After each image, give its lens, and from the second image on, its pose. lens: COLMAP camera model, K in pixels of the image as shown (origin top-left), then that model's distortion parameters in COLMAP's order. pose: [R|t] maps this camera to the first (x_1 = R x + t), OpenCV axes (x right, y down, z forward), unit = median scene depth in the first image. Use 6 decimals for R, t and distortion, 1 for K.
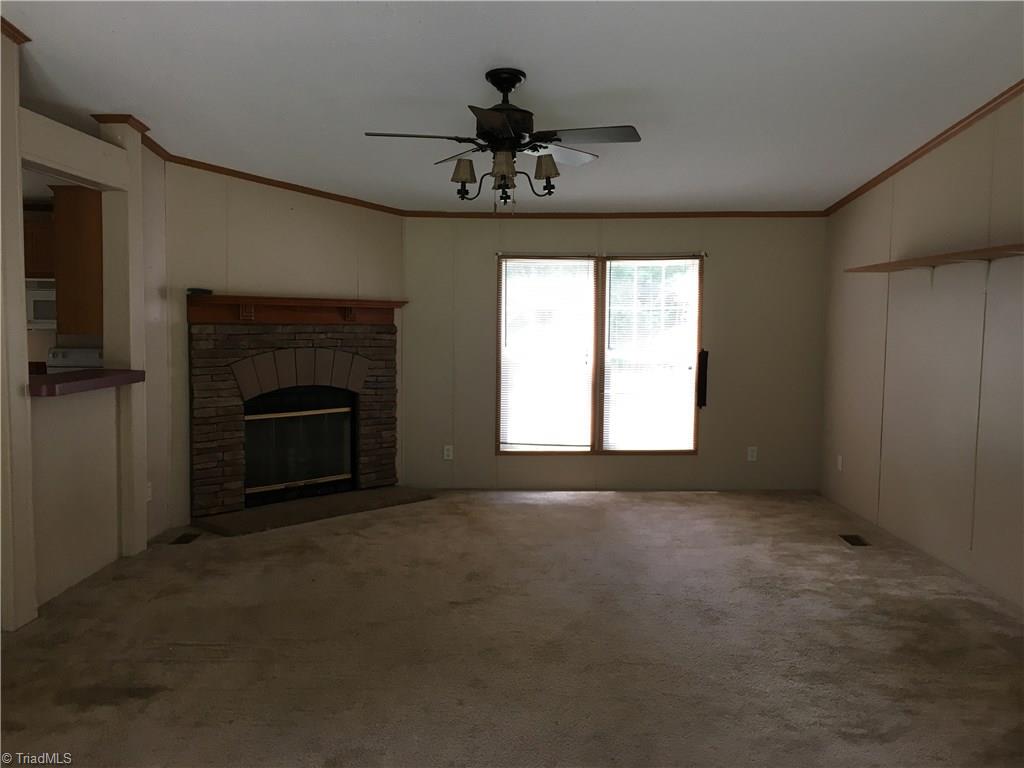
lens RADIAL K [[858.7, 0, 512.0], [0, 858.7, 384.0], [0, 0, 1]] dist [0.085556, -0.120082]
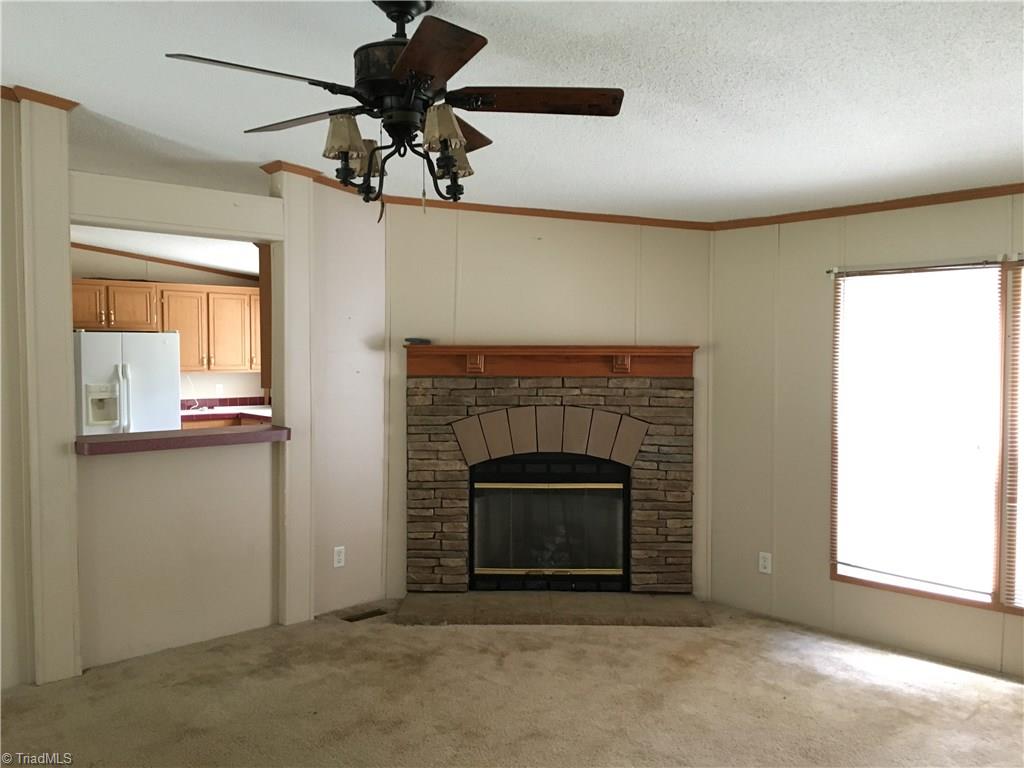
lens RADIAL K [[858.7, 0, 512.0], [0, 858.7, 384.0], [0, 0, 1]] dist [0.085556, -0.120082]
pose [[0.686464, 0.017211, -0.726960, 0.336253], [-0.049086, 0.998536, -0.022712, -0.043756], [0.725506, 0.051274, 0.686304, 0.427883]]
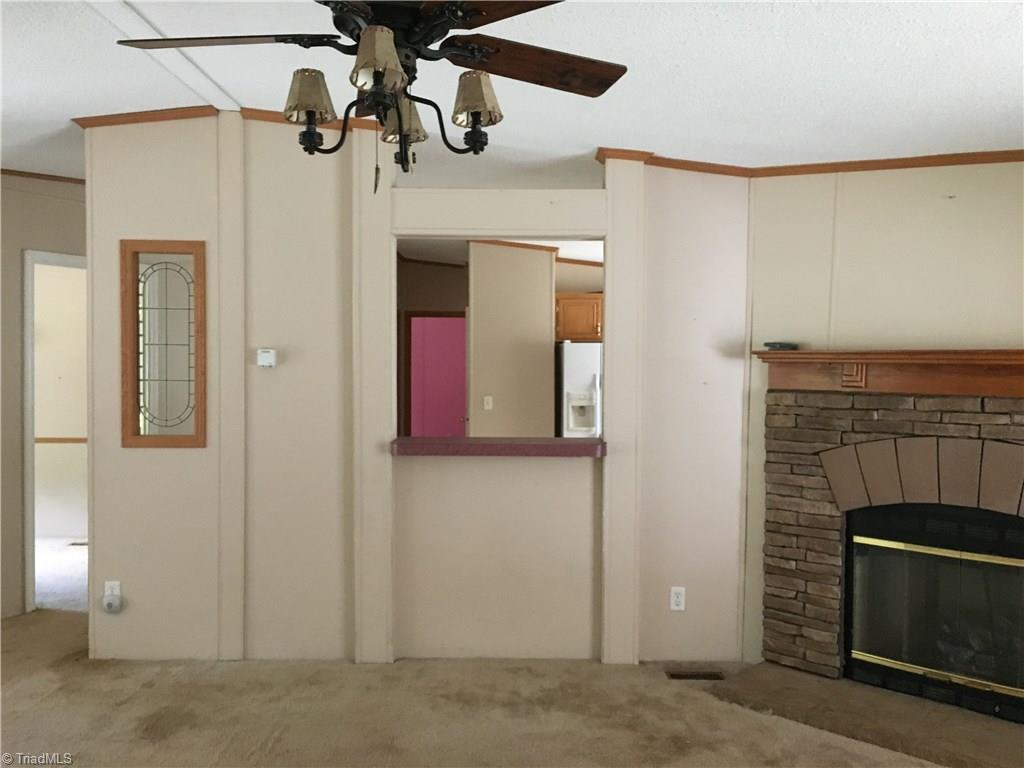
lens RADIAL K [[868.0, 0, 518.2], [0, 868.0, 382.3], [0, 0, 1]] dist [0.087493, -0.135264]
pose [[0.015886, 0.010991, -0.999813, 0.335945], [-0.083866, 0.996431, 0.009621, -0.061482], [0.996350, 0.083697, 0.016751, 0.723467]]
